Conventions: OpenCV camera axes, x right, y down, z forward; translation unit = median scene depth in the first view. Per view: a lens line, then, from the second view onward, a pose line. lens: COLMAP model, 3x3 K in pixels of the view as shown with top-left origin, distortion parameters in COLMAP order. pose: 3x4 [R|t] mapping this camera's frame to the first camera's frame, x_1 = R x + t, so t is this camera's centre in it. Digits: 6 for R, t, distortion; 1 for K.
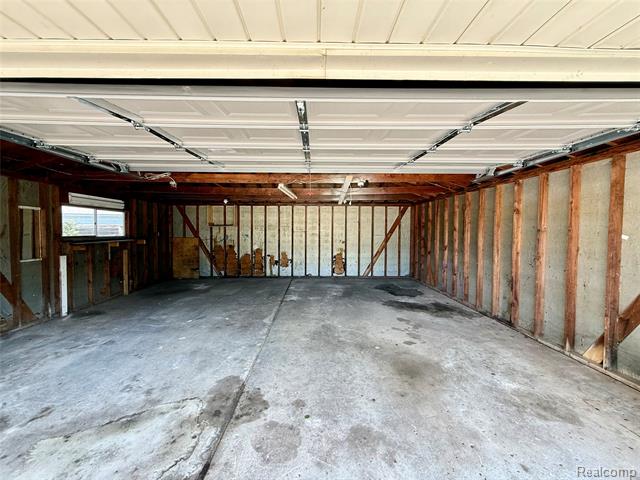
lens RADIAL K [[255.4, 0, 317.6], [0, 255.4, 237.3], [0, 0, 1]] dist [-0.000545, 0.000299]
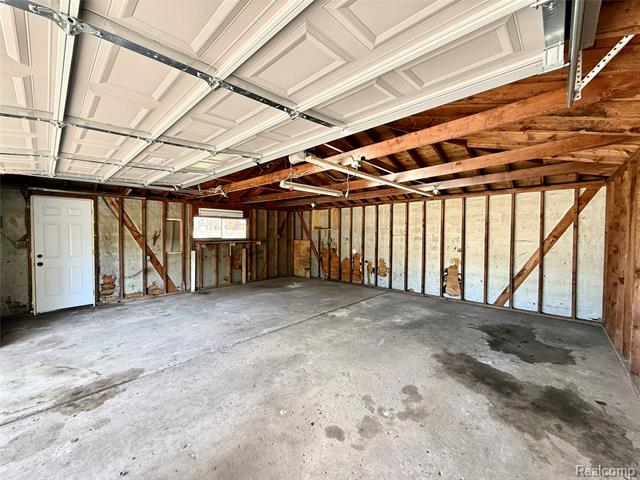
lens RADIAL K [[255.4, 0, 319.6], [0, 255.4, 239.0], [0, 0, 1]] dist [-0.000545, 0.000299]
pose [[0.719639, 0.013035, -0.694226, 0.436891], [-0.016307, 0.999865, 0.001870, -0.008634], [0.694157, 0.009974, 0.719755, 0.343736]]
